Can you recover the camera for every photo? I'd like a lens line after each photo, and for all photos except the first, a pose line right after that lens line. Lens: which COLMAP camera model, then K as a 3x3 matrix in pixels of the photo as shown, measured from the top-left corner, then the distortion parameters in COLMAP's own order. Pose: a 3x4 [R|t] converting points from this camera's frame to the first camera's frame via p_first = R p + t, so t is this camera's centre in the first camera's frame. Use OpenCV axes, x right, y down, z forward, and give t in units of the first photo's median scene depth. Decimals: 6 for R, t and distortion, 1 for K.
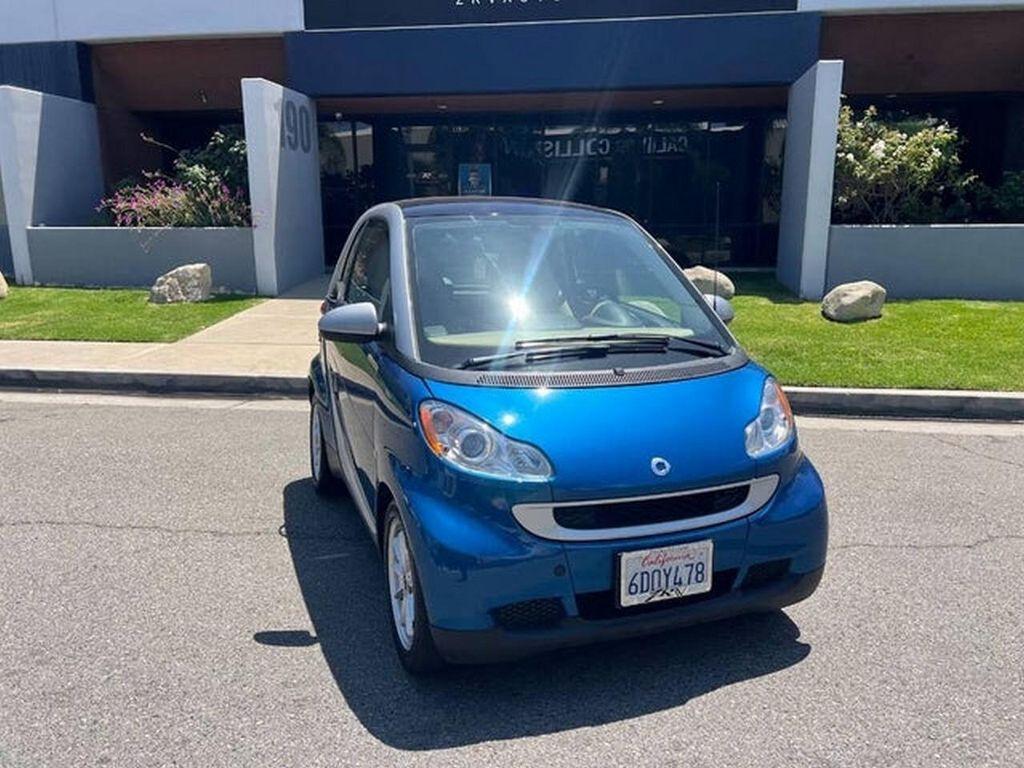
lens RADIAL K [[775.6, 0, 510.1], [0, 775.6, 395.5], [0, 0, 1]] dist [0.025850, -0.004758]
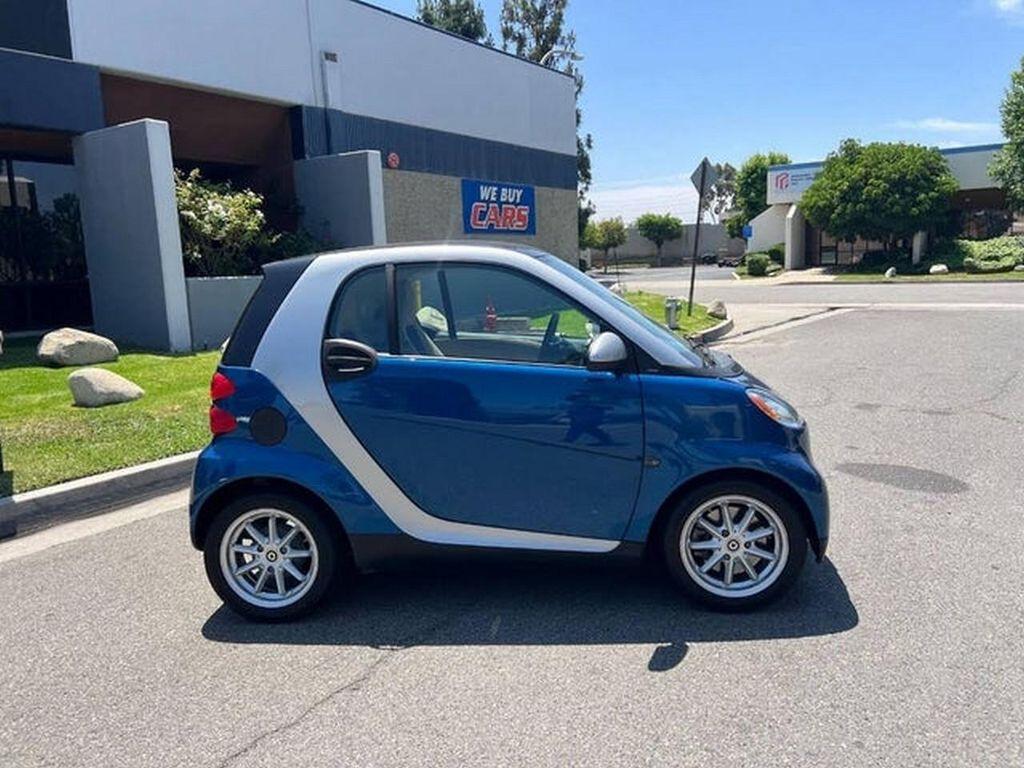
lens RADIAL K [[767.0, 0, 520.5], [0, 767.0, 392.3], [0, 0, 1]] dist [0.060755, -0.066554]
pose [[0.429248, -0.160715, 0.888773, -0.345011], [0.228679, 0.971316, 0.065197, -0.039355], [-0.873758, 0.175258, 0.453688, 0.182120]]
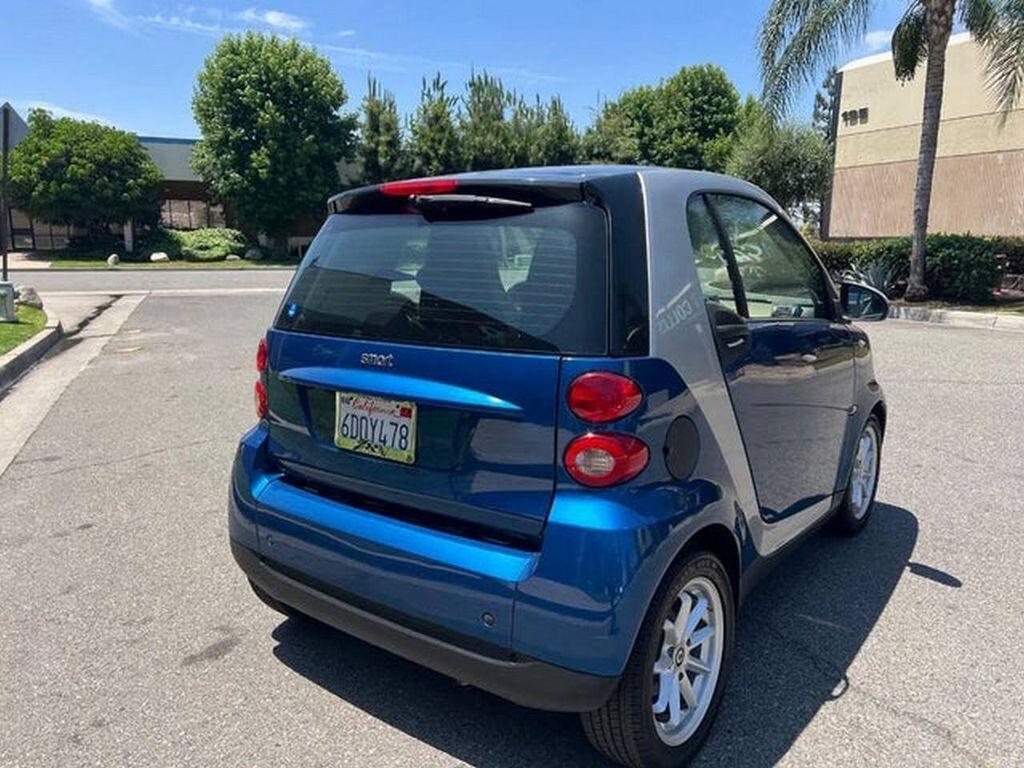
lens RADIAL K [[769.6, 0, 523.2], [0, 769.6, 404.8], [0, 0, 1]] dist [0.031170, -0.029451]
pose [[-0.534622, -0.175266, 0.826717, -0.242762], [0.182174, 0.931356, 0.315258, -0.108909], [-0.825223, 0.319150, -0.465994, 0.548546]]
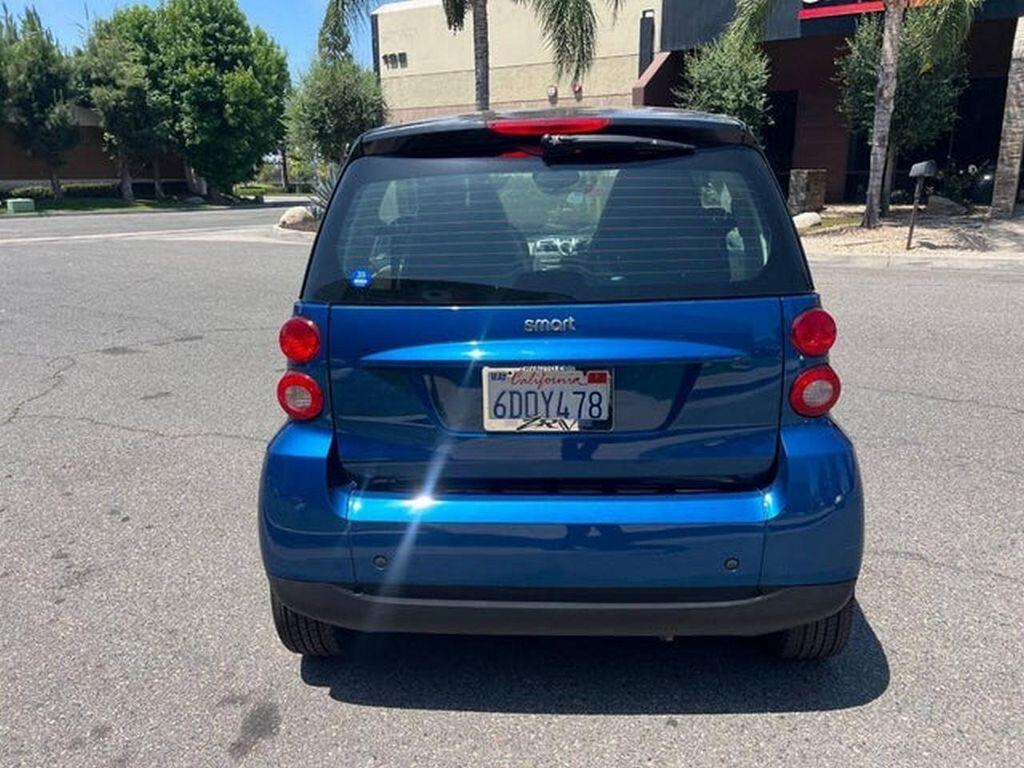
lens RADIAL K [[767.0, 0, 520.5], [0, 767.0, 392.3], [0, 0, 1]] dist [0.060755, -0.066554]
pose [[-0.915164, -0.096278, 0.391414, -0.113695], [0.099408, 0.887153, 0.450641, -0.132174], [-0.390631, 0.451320, -0.802320, 0.640535]]
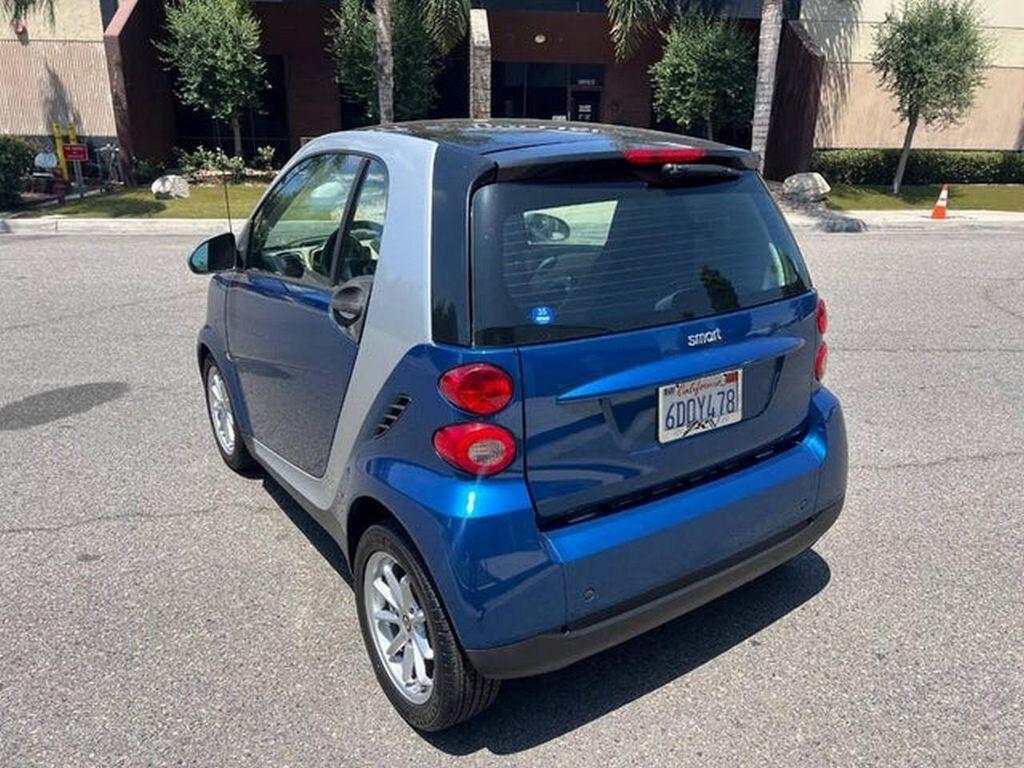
lens RADIAL K [[767.0, 0, 520.5], [0, 767.0, 392.3], [0, 0, 1]] dist [0.060755, -0.066554]
pose [[-0.965646, 0.071936, -0.249708, 0.057043], [-0.066246, 0.861026, 0.504228, -0.151342], [0.251277, 0.503448, -0.826680, 0.648278]]
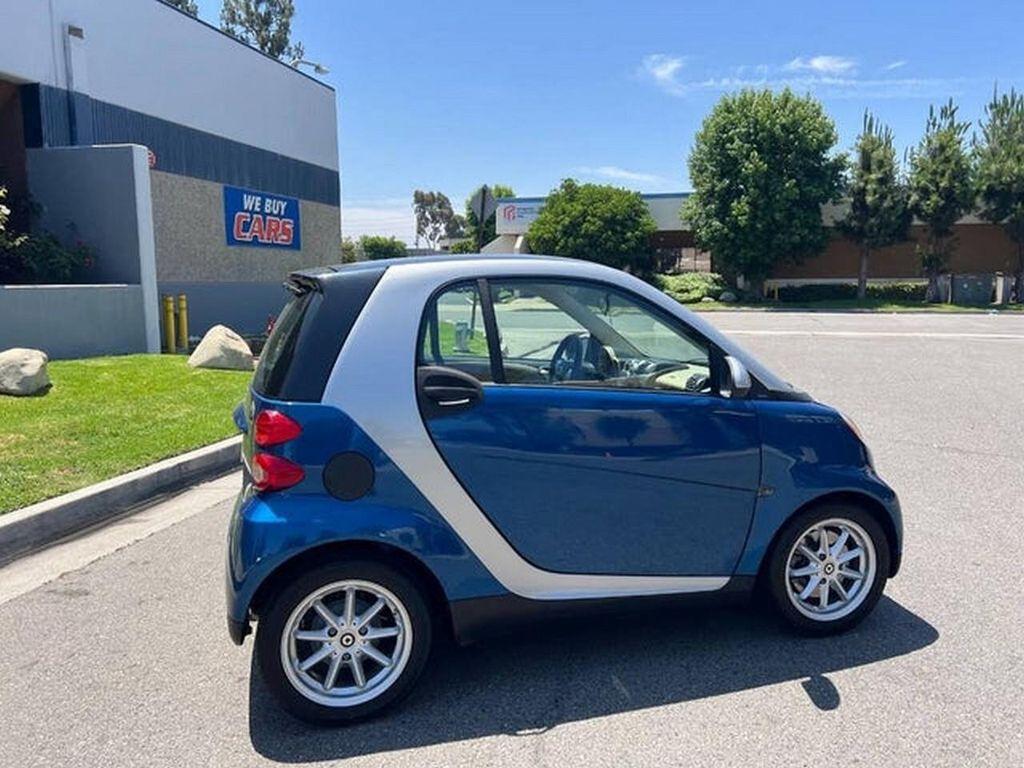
lens RADIAL K [[767.0, 0, 520.5], [0, 767.0, 392.3], [0, 0, 1]] dist [0.060755, -0.066554]
pose [[0.078337, -0.140698, 0.986949, -0.350577], [0.218596, 0.968323, 0.120692, -0.074462], [-0.972666, 0.206289, 0.106611, 0.336150]]
